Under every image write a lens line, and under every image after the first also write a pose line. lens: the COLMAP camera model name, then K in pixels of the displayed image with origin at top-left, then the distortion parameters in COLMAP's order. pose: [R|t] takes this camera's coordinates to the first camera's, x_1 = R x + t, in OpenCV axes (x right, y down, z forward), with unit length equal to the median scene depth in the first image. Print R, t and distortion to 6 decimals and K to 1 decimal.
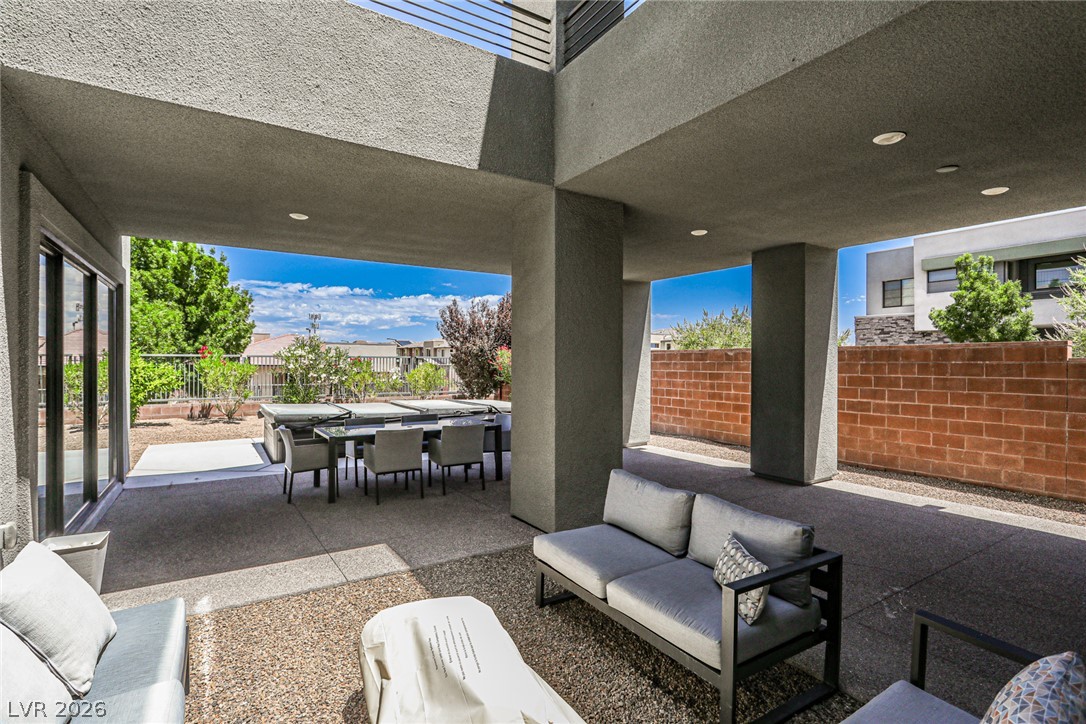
lens RADIAL K [[537.8, 0, 543.9], [0, 537.8, 360.2], [0, 0, 1]] dist [-0.000421, 0.000180]
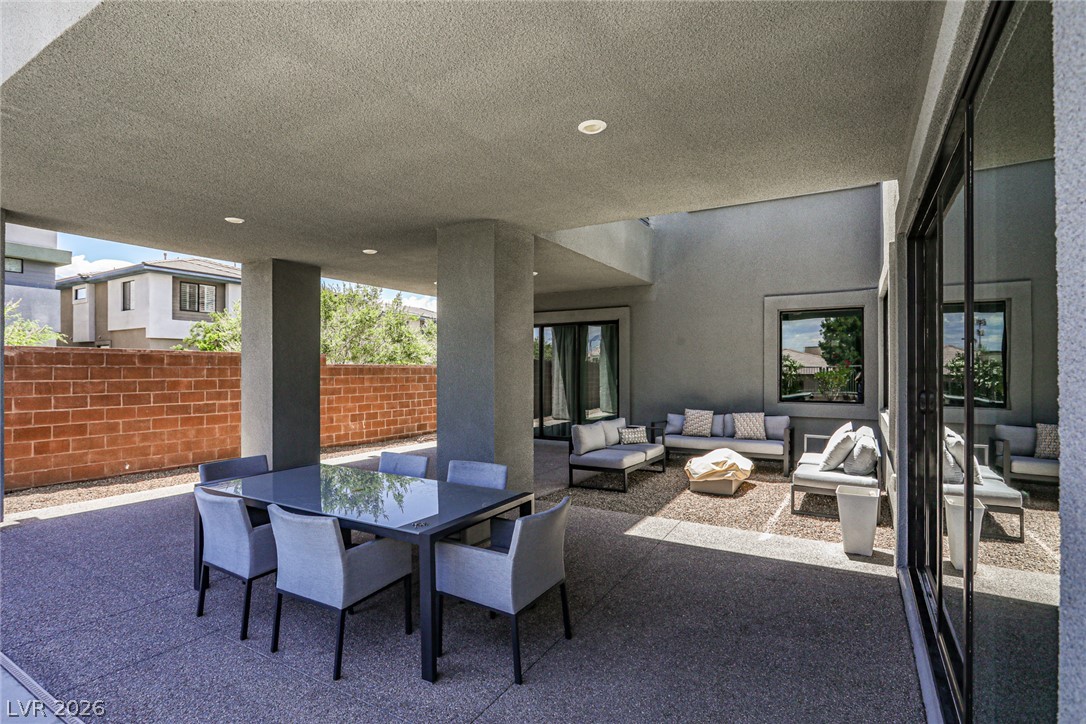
lens RADIAL K [[537.8, 0, 538.4], [0, 537.8, 368.0], [0, 0, 1]] dist [-0.000421, 0.000180]
pose [[-0.454045, 0.000681, 0.890978, -0.673873], [-0.003385, 0.999991, -0.002490, 0.007000], [-0.890972, -0.004146, -0.454039, 0.920780]]
